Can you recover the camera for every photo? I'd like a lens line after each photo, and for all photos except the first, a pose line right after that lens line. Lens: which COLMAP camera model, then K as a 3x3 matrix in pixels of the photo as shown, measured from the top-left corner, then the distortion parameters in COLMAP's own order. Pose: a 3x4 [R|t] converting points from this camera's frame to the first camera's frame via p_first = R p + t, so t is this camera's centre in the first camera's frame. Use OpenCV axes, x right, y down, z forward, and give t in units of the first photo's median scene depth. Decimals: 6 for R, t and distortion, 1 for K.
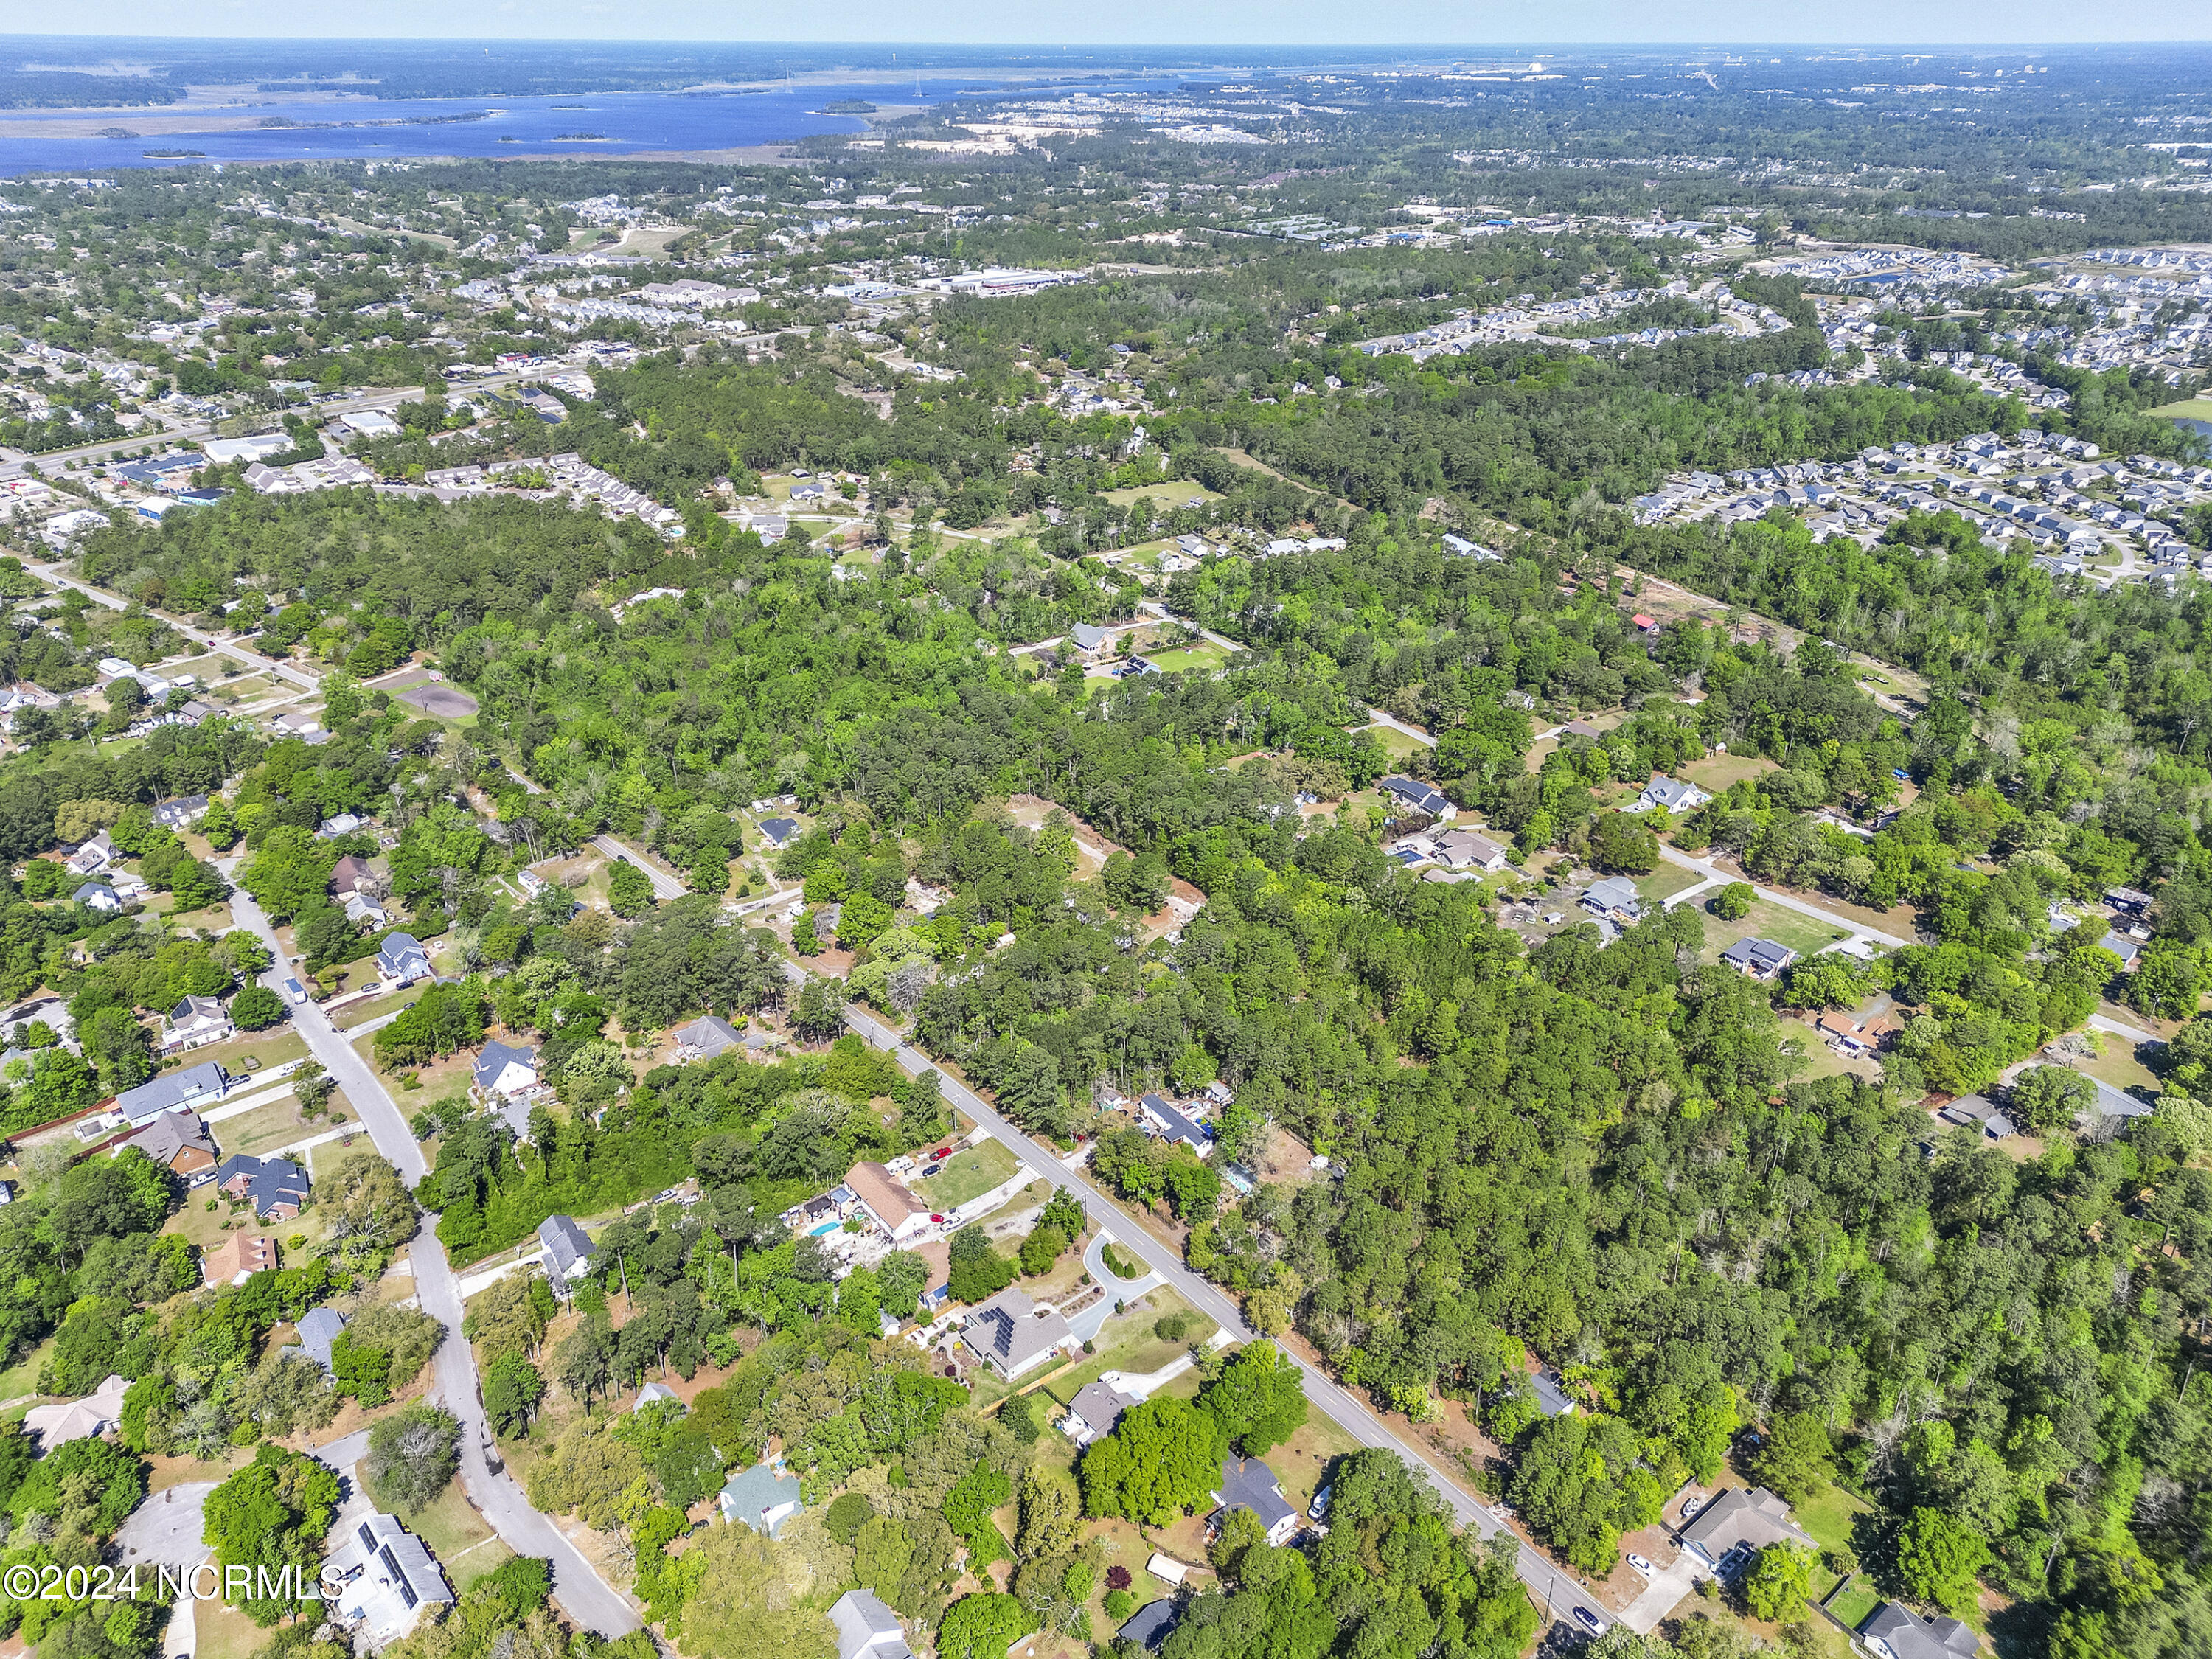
lens RADIAL K [[1607.9, 0, 1106.0], [0, 1607.9, 829.5], [0, 0, 1]] dist [0.021447, -0.007920]
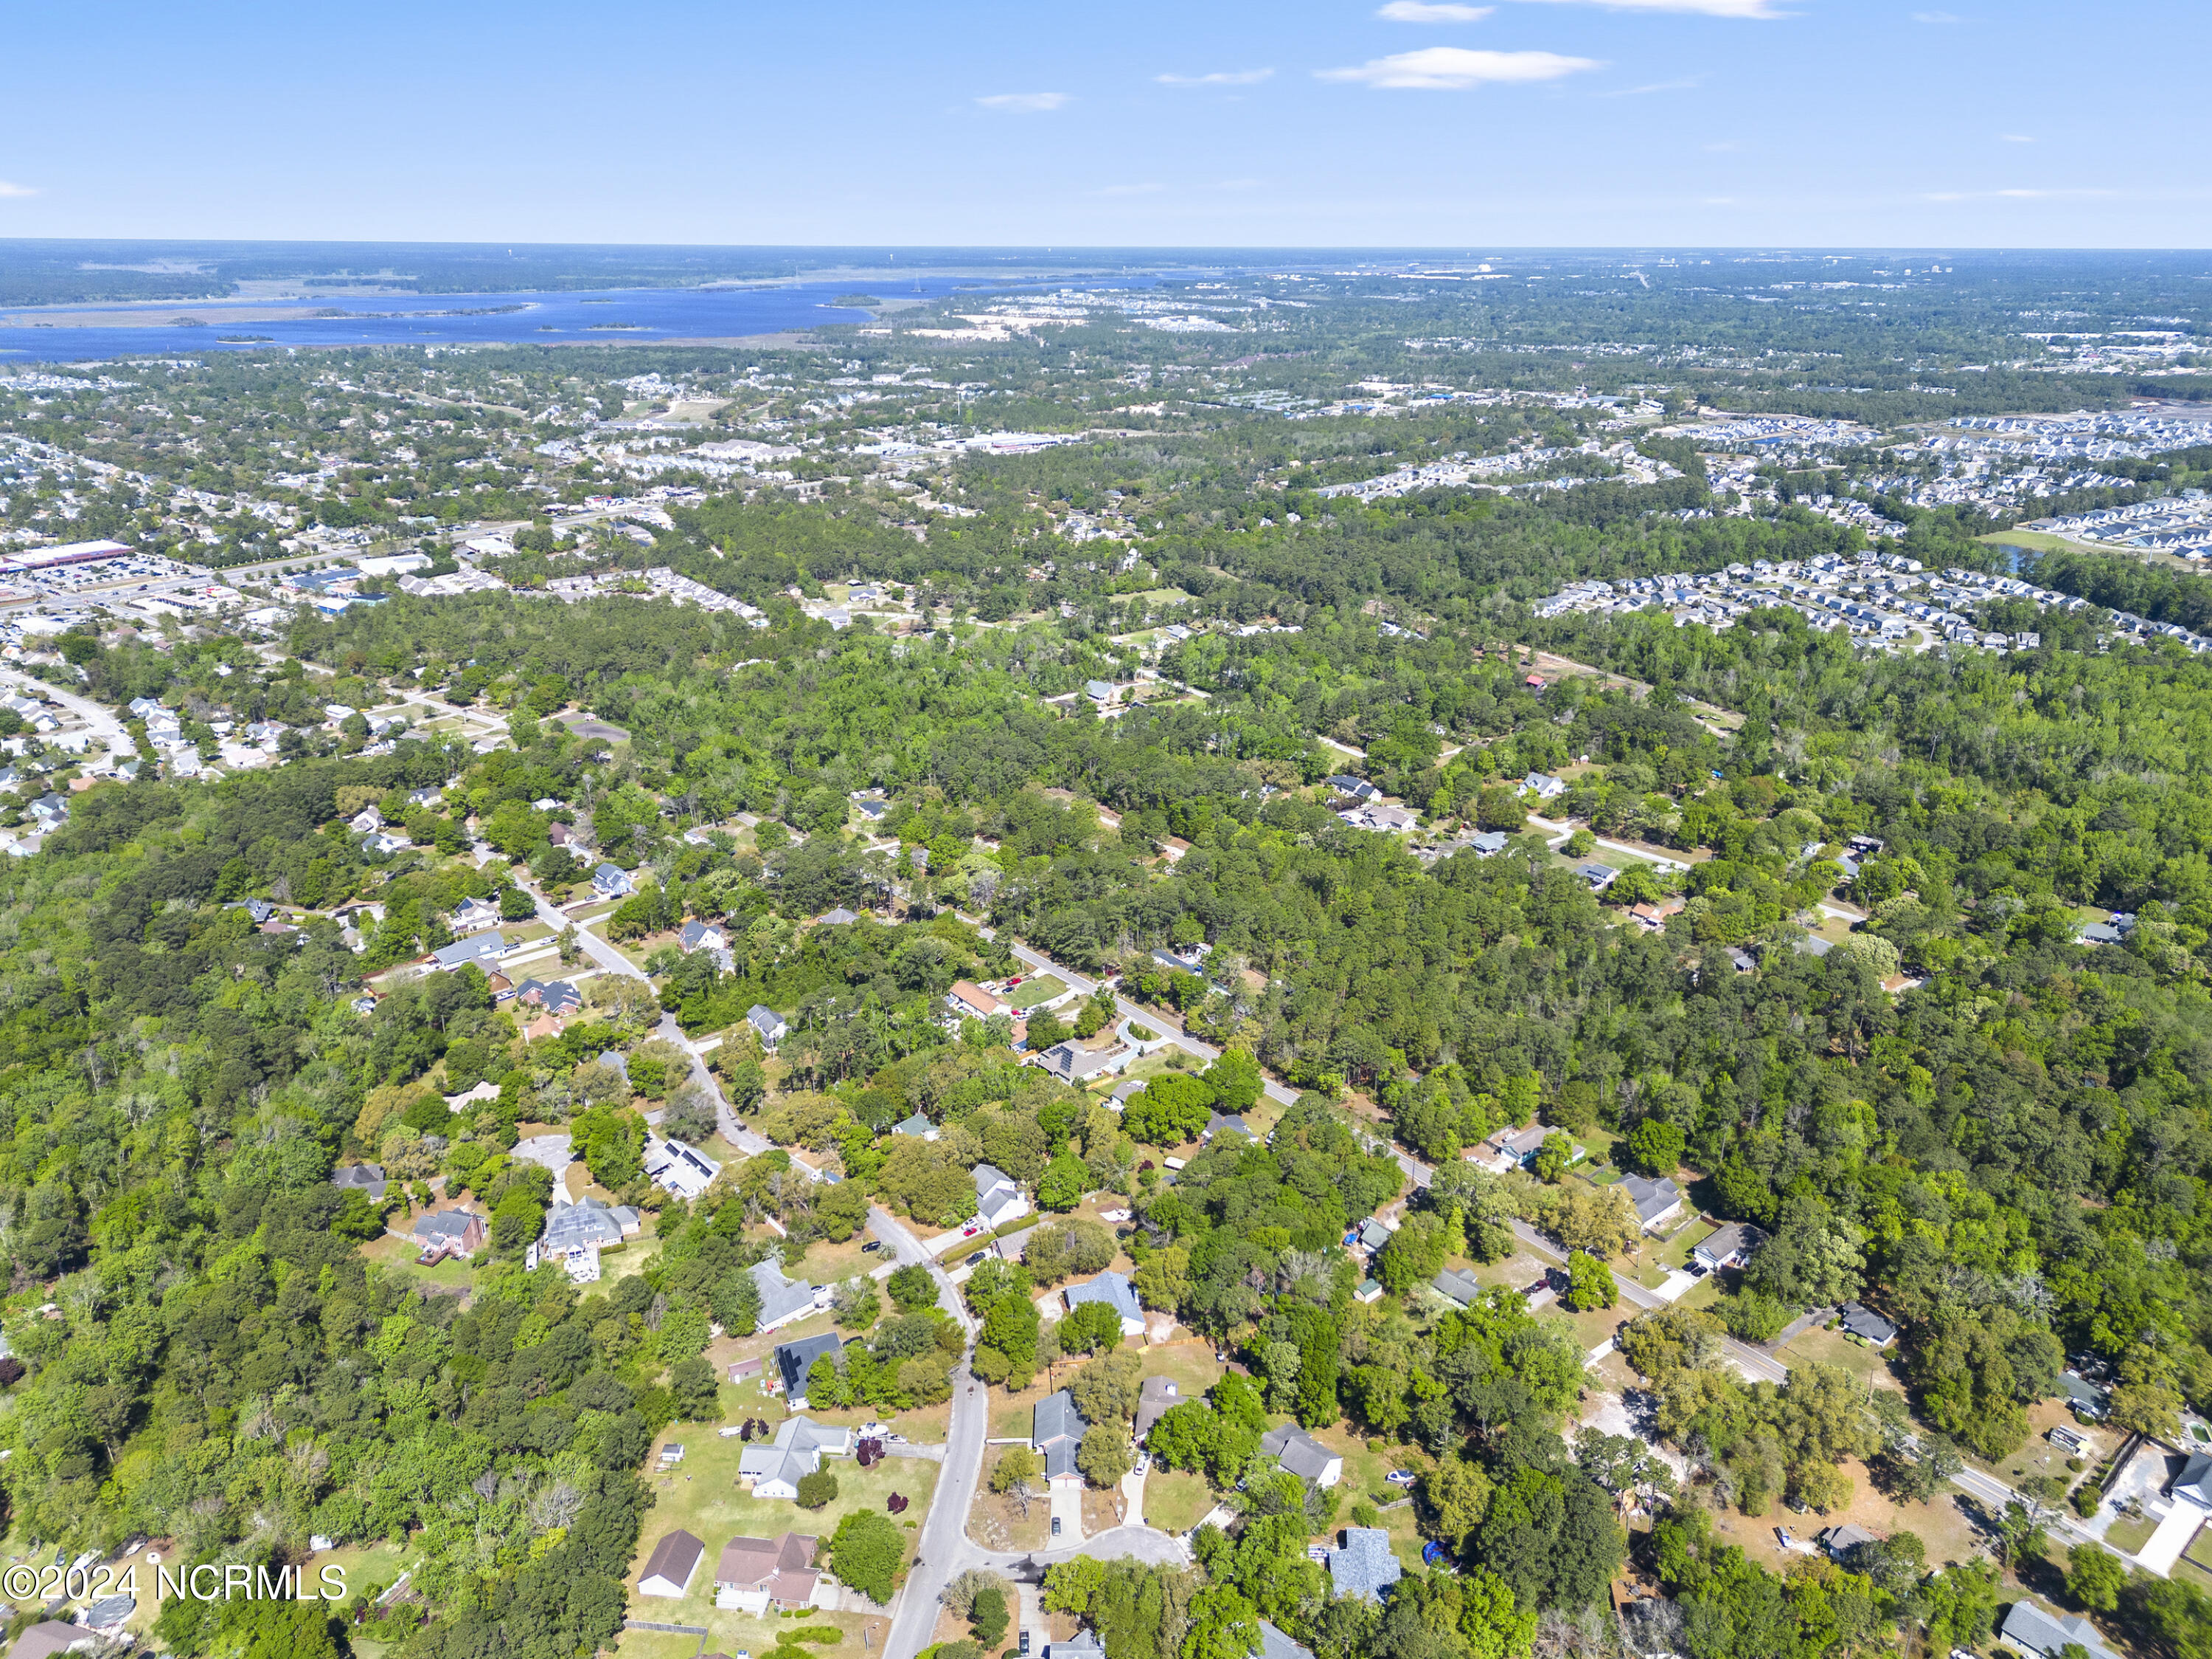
lens RADIAL K [[1588.2, 0, 1106.0], [0, 1588.2, 829.5], [0, 0, 1]] dist [0.025539, 0.000044]
pose [[0.999929, -0.002641, 0.011590, -0.015492], [0.003804, 0.994825, -0.101532, 0.090206], [-0.011262, 0.101569, 0.994765, -0.184208]]
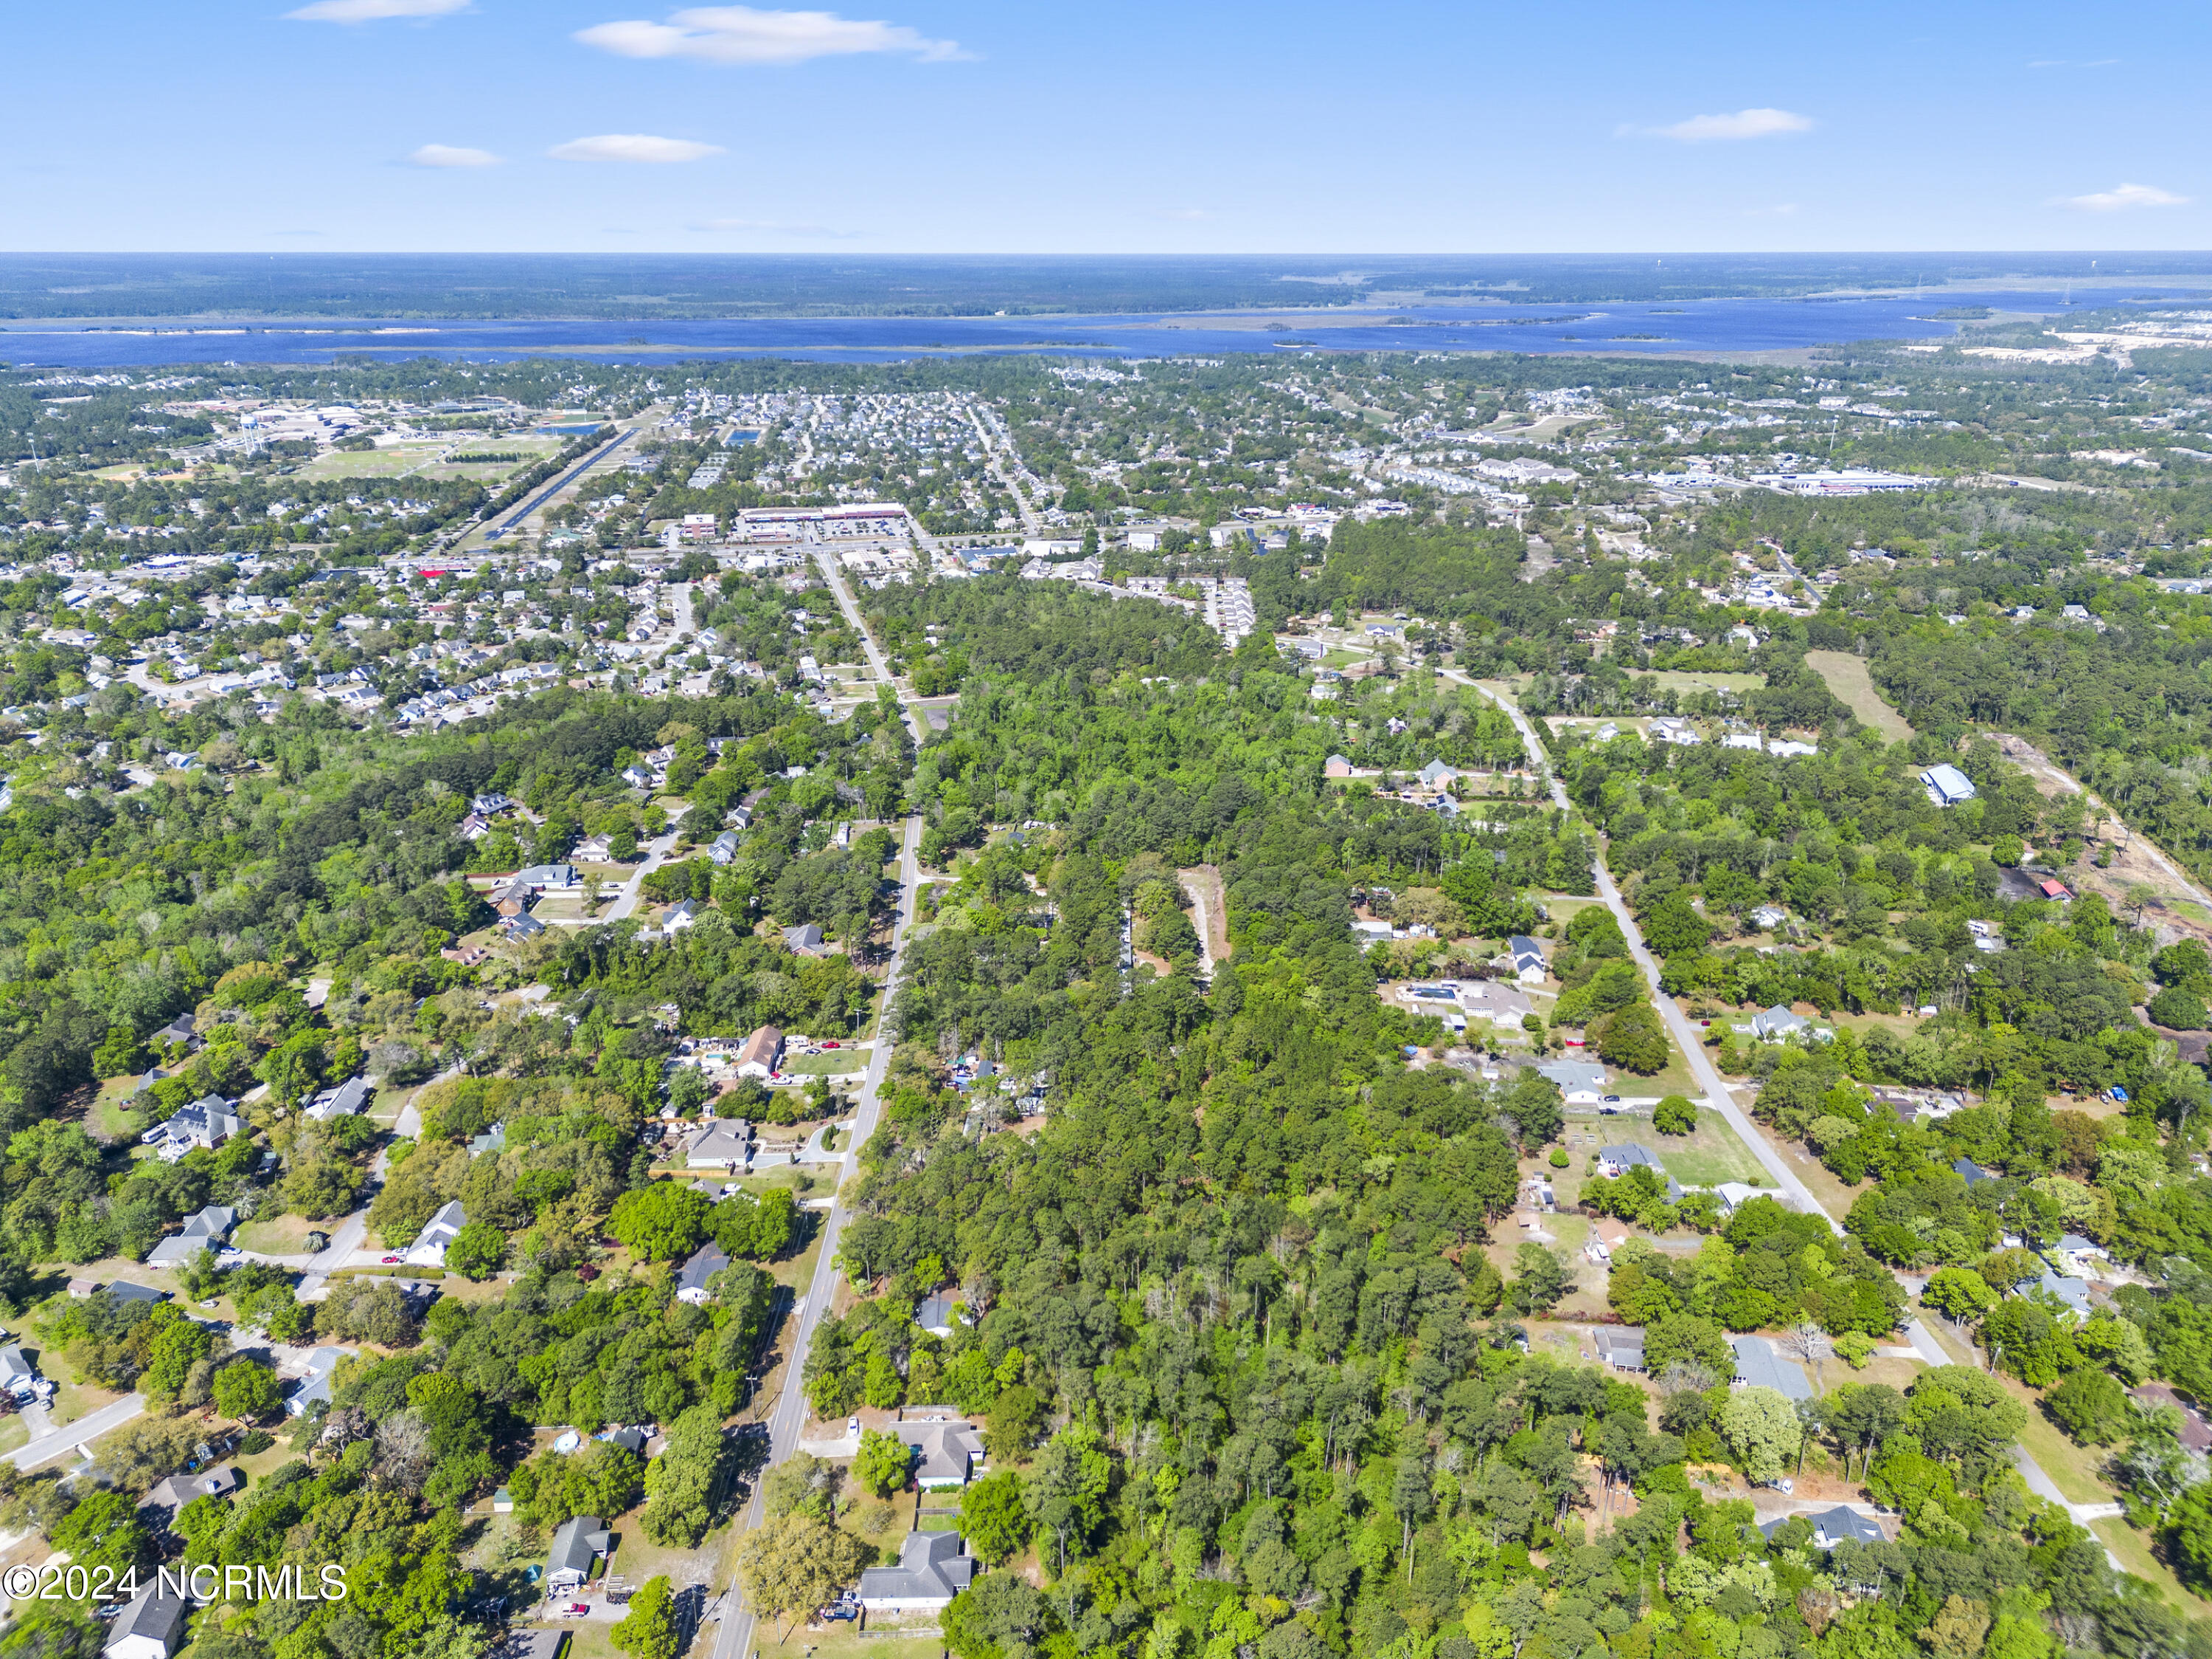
lens RADIAL K [[1588.2, 0, 1106.0], [0, 1588.2, 829.5], [0, 0, 1]] dist [0.025539, 0.000044]
pose [[0.779861, 0.210401, -0.589533, 0.353614], [-0.271957, 0.962170, -0.016364, -0.003783], [0.563788, 0.173089, 0.807579, 0.010864]]
